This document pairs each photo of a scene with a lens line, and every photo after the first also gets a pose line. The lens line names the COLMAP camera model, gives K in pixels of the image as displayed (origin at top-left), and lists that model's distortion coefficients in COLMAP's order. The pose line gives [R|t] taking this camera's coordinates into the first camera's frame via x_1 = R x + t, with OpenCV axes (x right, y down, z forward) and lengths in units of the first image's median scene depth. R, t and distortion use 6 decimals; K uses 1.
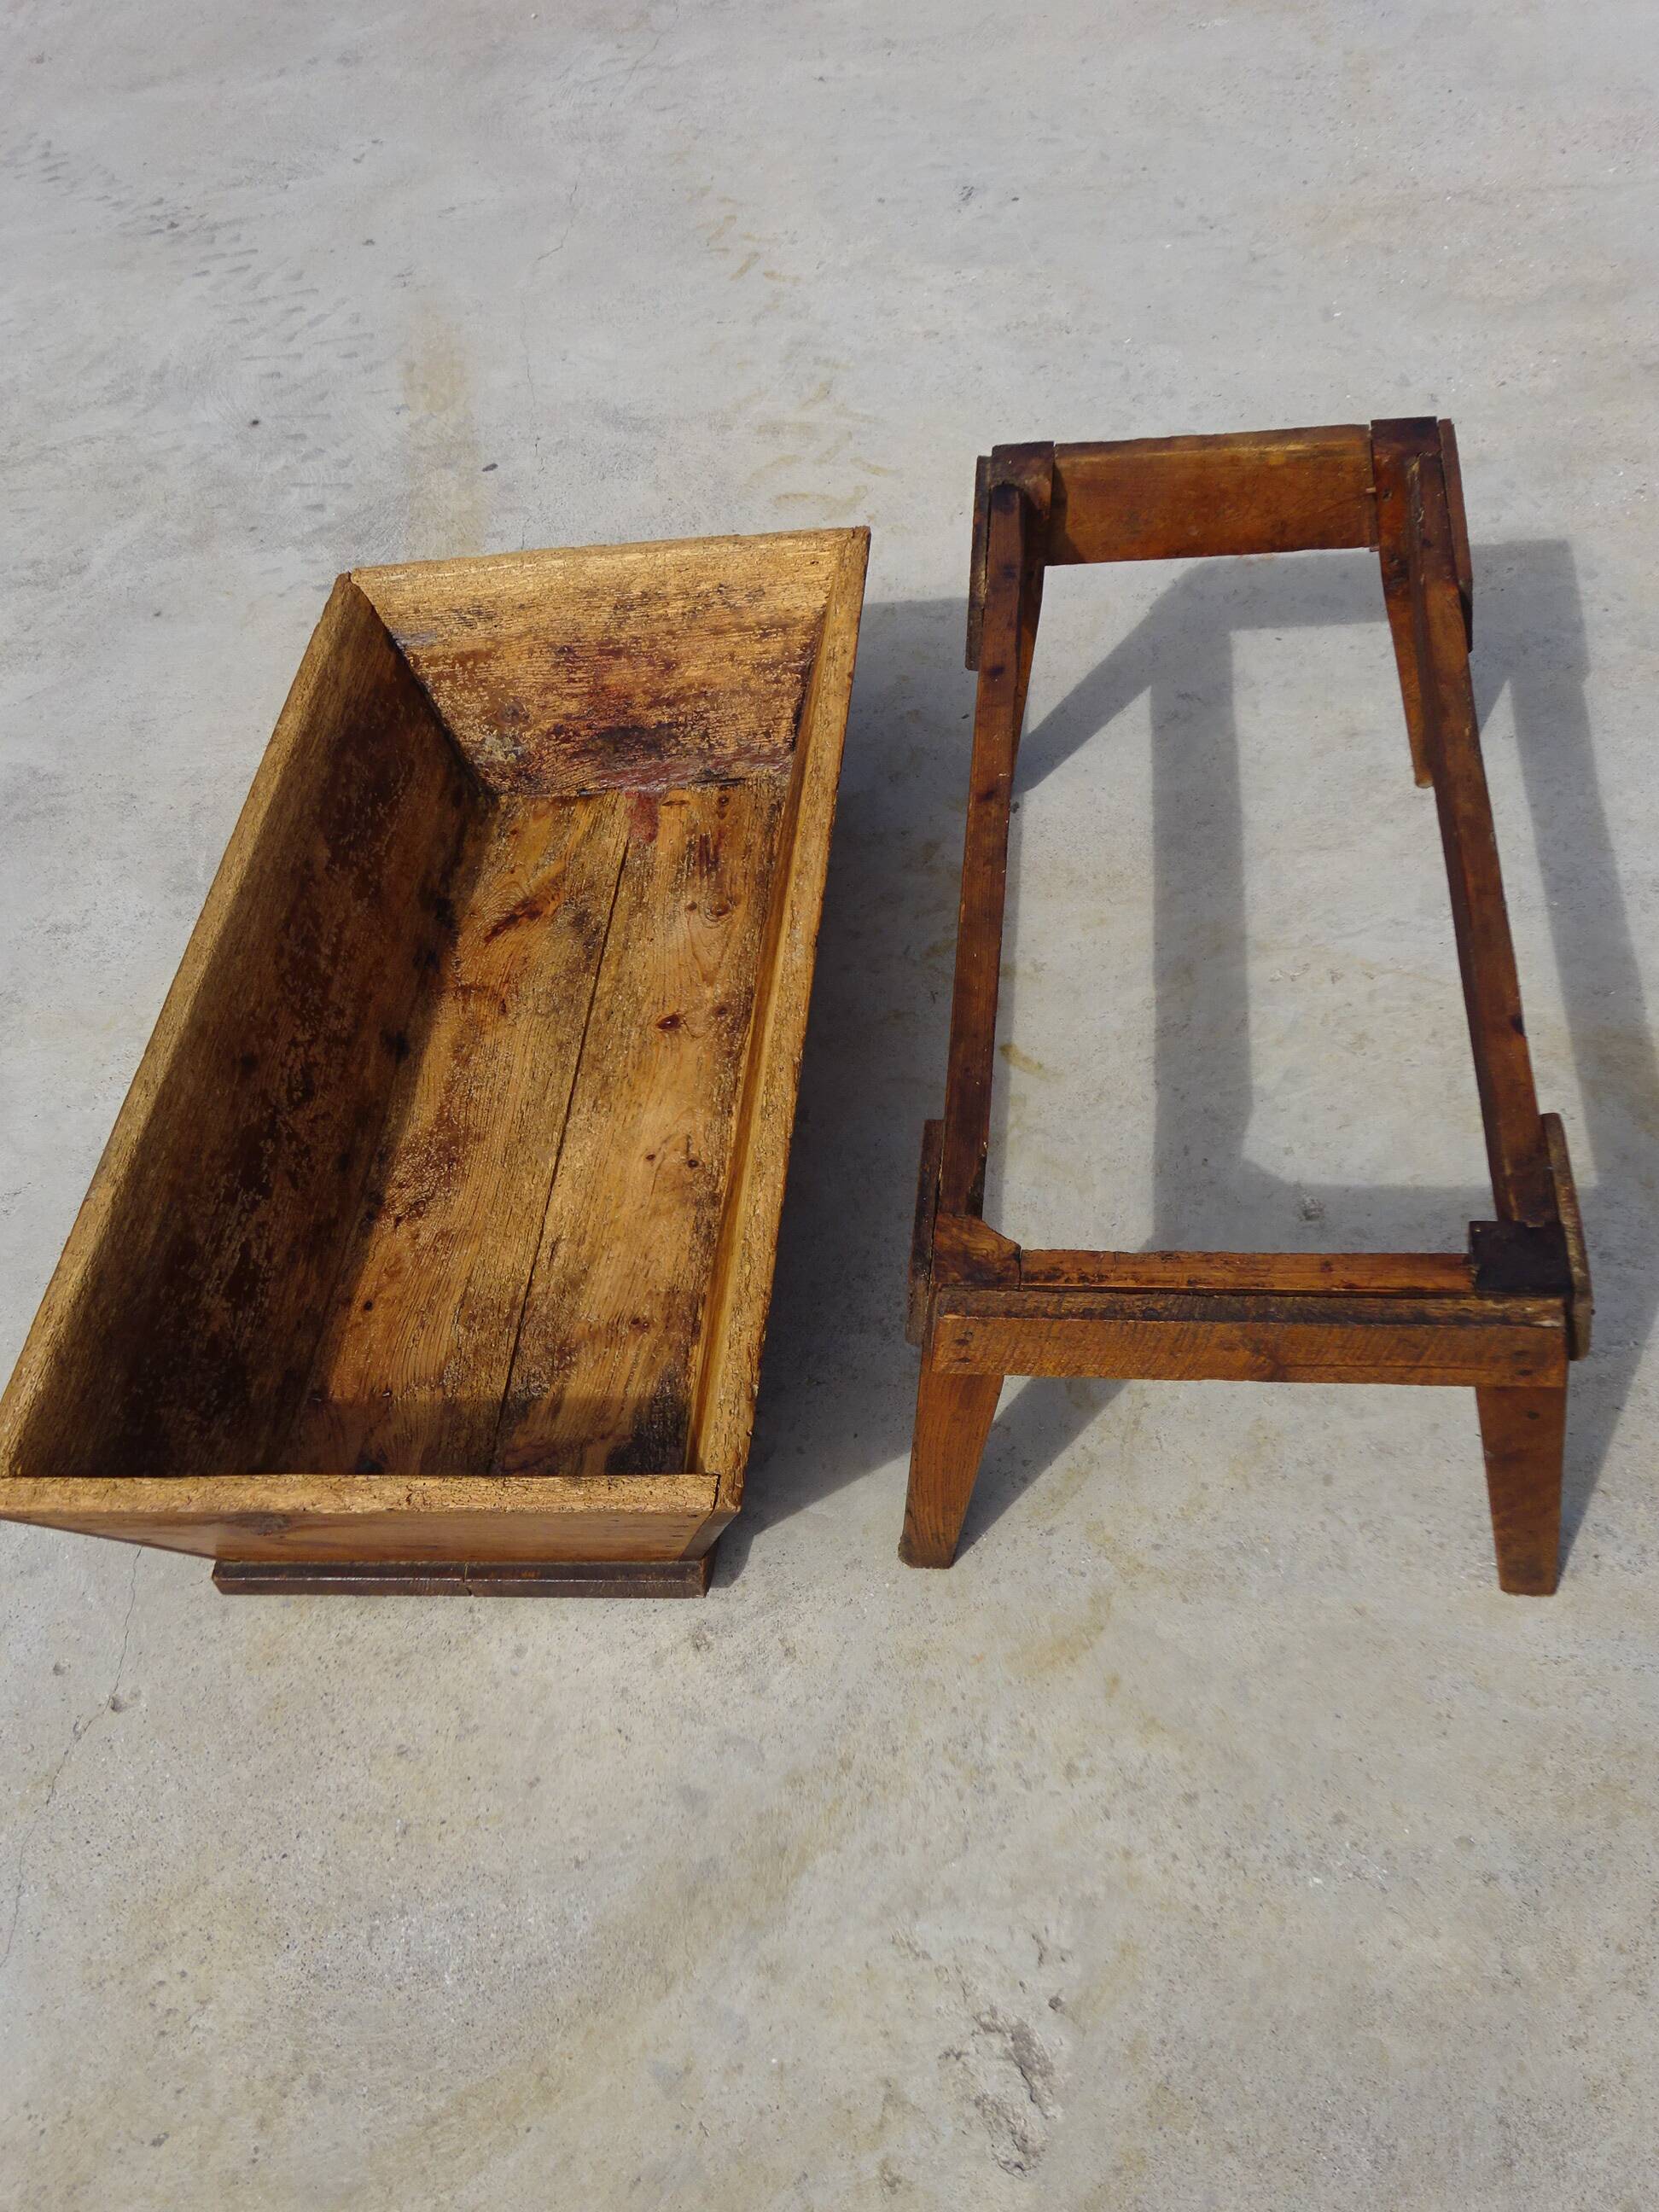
lens RADIAL K [[1862.9, 0, 865.9], [0, 1862.9, 1105.0], [0, 0, 1]] dist [0.008487, 0.008587]
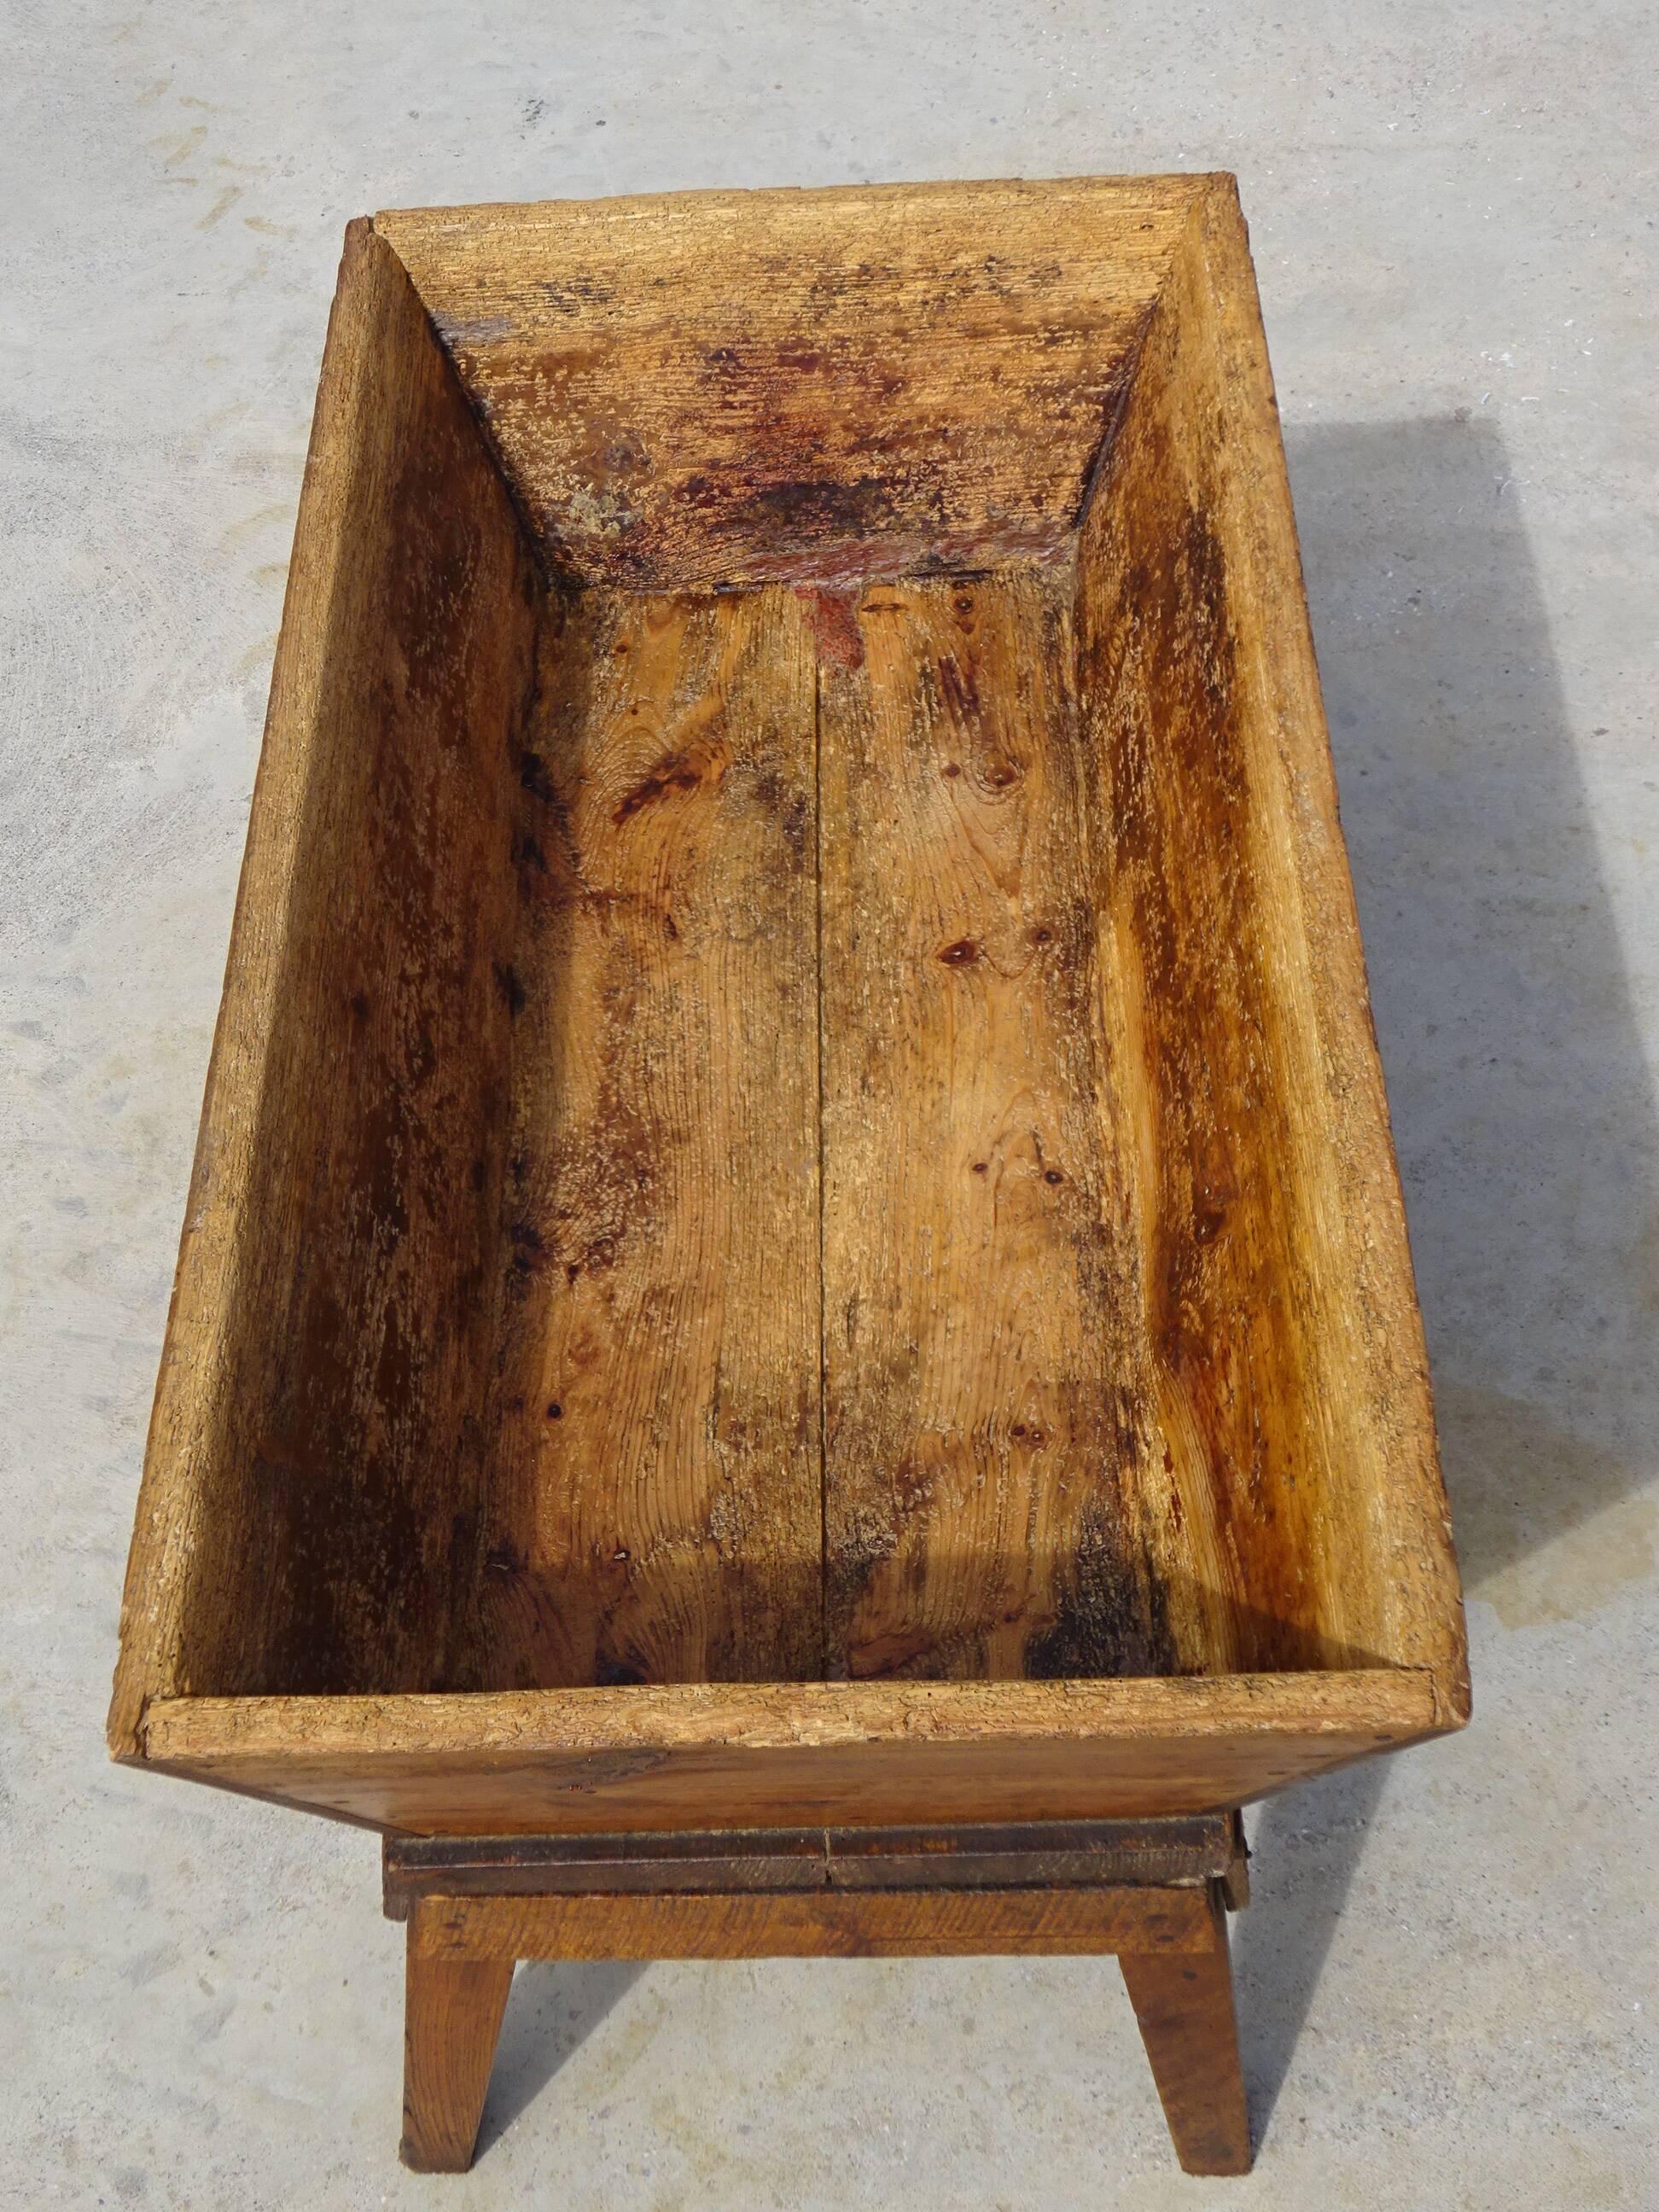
lens RADIAL K [[2849.6, 0, 829.5], [0, 2849.6, 1106.0], [0, 0, 1]] dist [0.010219, 0.042088]
pose [[0.993323, 0.002414, 0.115345, -0.269423], [-0.001219, 0.999945, -0.010435, 0.017236], [-0.115364, 0.010225, 0.993271, 0.066169]]
